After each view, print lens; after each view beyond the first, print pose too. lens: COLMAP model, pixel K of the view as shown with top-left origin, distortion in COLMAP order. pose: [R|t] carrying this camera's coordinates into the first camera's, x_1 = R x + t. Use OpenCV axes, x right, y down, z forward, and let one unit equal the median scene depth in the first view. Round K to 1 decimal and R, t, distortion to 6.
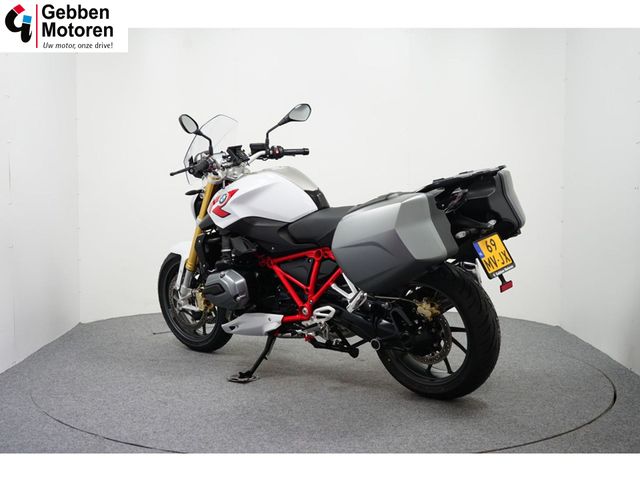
lens RADIAL K [[873.0, 0, 320.0], [0, 873.0, 240.0], [0, 0, 1]] dist [0.015636, 0.012322]
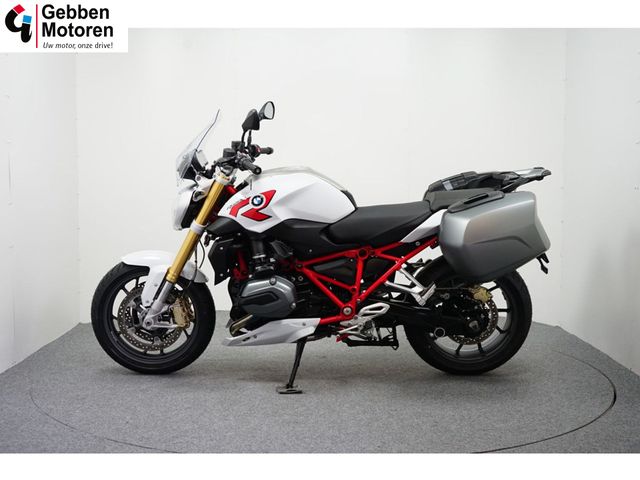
lens RADIAL K [[873.0, 0, 320.0], [0, 873.0, 240.0], [0, 0, 1]] dist [0.015636, 0.012322]
pose [[0.751174, -0.049003, 0.658283, -0.685960], [0.046430, 0.998693, 0.021361, -0.022520], [-0.658469, 0.014519, 0.752467, 0.261151]]
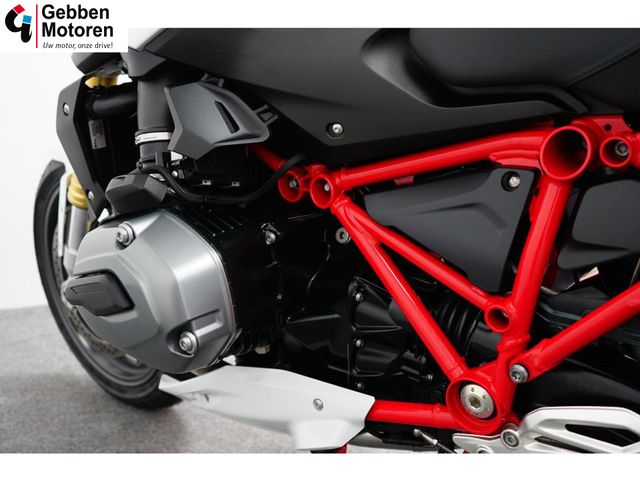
lens RADIAL K [[663.2, 0, 320.0], [0, 663.2, 240.0], [0, 0, 1]] dist [0.005404, 0.002726]
pose [[0.999762, 0.012355, -0.017966, -0.054963], [-0.010372, 0.994250, 0.106581, 0.020785], [0.019180, -0.106369, 0.994142, 0.816725]]
